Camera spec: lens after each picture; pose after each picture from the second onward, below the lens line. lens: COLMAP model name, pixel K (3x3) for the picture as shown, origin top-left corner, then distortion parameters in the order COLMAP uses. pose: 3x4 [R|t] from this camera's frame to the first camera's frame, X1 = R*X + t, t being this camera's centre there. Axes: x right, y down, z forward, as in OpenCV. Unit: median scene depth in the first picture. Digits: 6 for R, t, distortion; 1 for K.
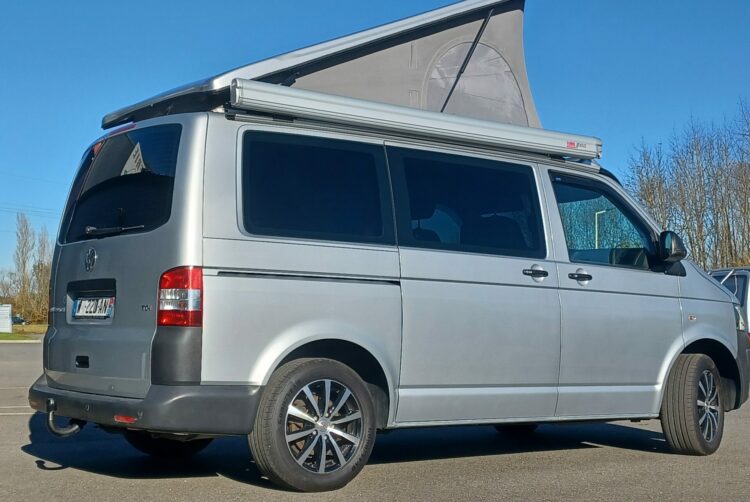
lens RADIAL K [[1164.8, 0, 375.0], [0, 1164.8, 251.0], [0, 0, 1]] dist [0.118469, -0.034048]
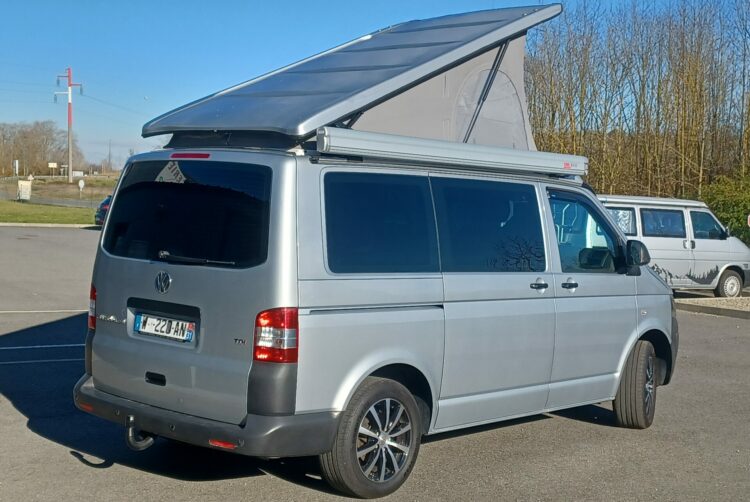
lens RADIAL K [[1164.8, 0, 375.0], [0, 1164.8, 251.0], [0, 0, 1]] dist [0.118469, -0.034048]
pose [[0.976038, 0.020201, 0.216662, -0.290123], [-0.048478, 0.990844, 0.126004, -0.165061], [-0.212133, -0.133488, 0.968081, -0.053293]]
